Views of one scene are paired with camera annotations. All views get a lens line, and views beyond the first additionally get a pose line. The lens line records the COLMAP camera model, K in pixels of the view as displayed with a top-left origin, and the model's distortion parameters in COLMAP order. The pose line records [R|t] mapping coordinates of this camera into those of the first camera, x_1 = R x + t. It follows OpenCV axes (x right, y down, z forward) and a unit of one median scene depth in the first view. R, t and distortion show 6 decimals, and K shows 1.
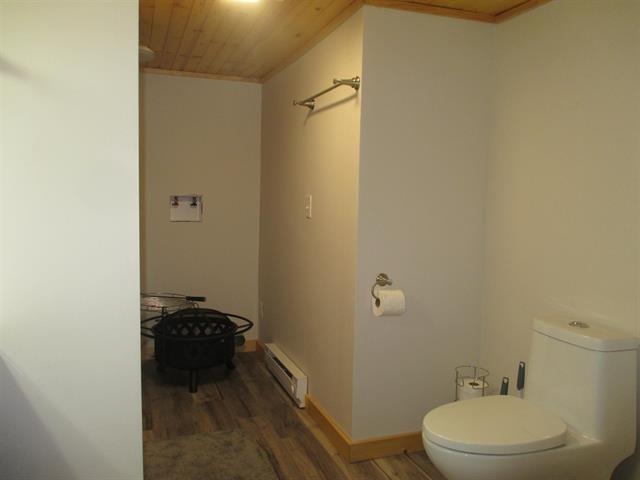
lens RADIAL K [[528.3, 0, 320.0], [0, 528.3, 240.0], [0, 0, 1]] dist [-0.047585, 0.010873]
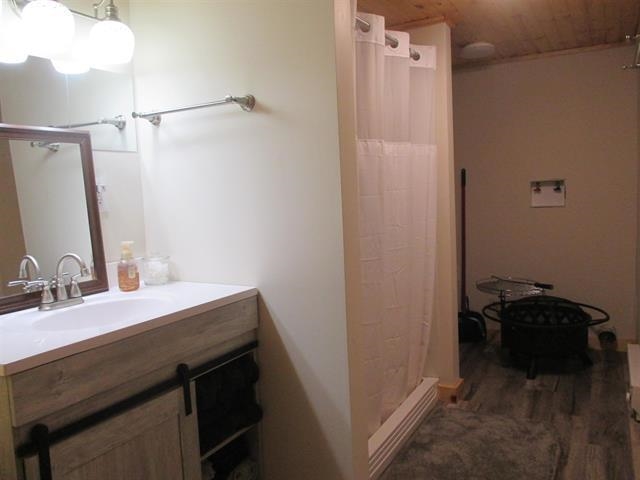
lens RADIAL K [[528.3, 0, 320.0], [0, 528.3, 240.0], [0, 0, 1]] dist [-0.047585, 0.010873]
pose [[0.655140, 0.018409, -0.755283, 0.244895], [-0.001903, 0.999740, 0.022717, 0.005517], [0.755505, -0.013446, 0.655005, 0.054689]]
